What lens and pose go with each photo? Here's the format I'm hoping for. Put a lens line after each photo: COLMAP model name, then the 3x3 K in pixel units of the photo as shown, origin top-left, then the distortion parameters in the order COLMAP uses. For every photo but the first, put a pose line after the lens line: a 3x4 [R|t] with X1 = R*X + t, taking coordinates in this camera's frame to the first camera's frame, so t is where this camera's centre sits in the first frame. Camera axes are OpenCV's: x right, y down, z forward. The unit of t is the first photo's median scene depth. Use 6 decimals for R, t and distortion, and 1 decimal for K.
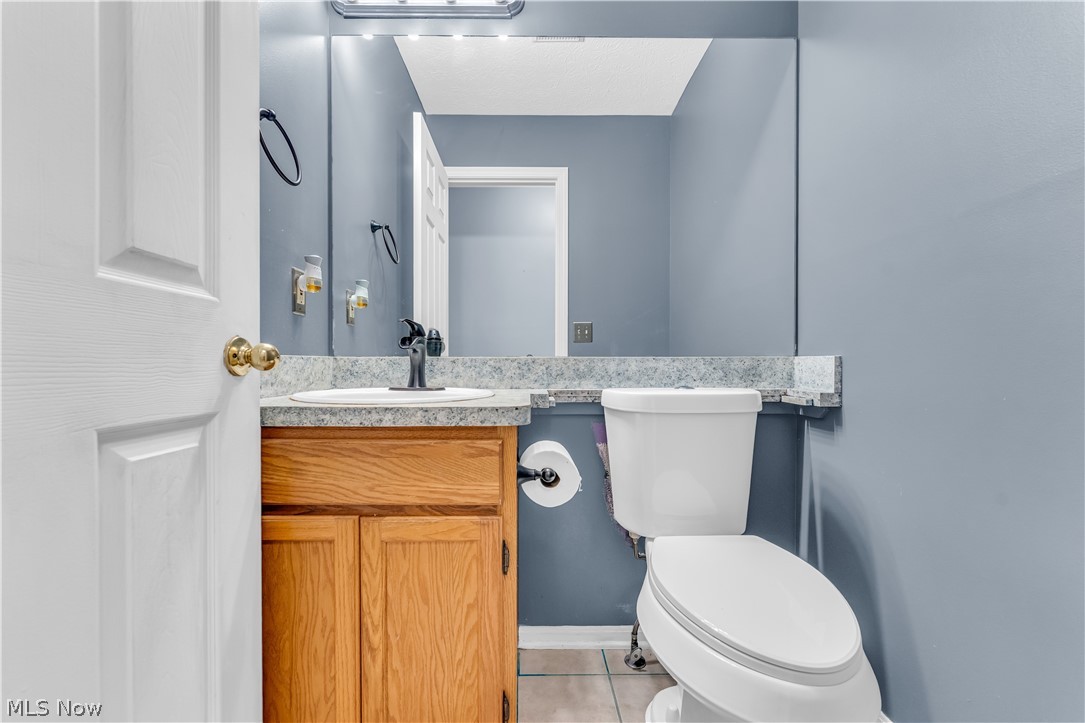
lens RADIAL K [[441.7, 0, 528.0], [0, 441.7, 366.9], [0, 0, 1]] dist [-0.001524, -0.000168]
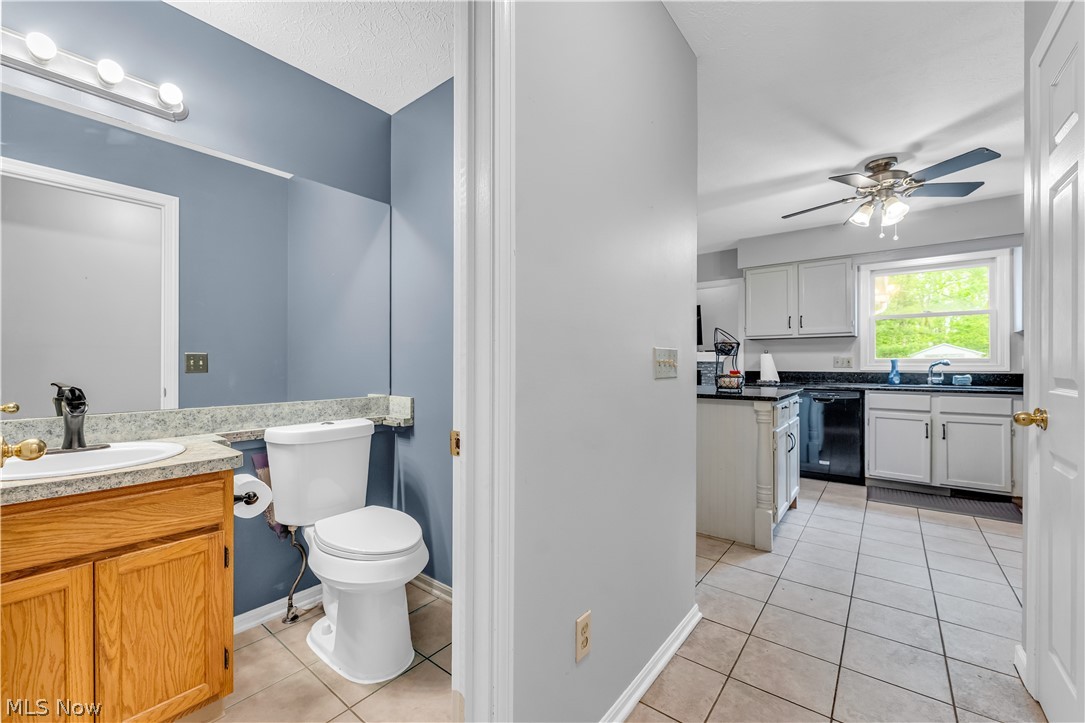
lens RADIAL K [[444.4, 0, 540.4], [0, 444.4, 368.3], [0, 0, 1]] dist [-0.000835, -0.000190]
pose [[0.622311, -0.005422, 0.782752, -0.570243], [0.001610, 0.999983, 0.005646, -0.219054], [-0.782769, -0.002253, 0.622309, -0.786737]]
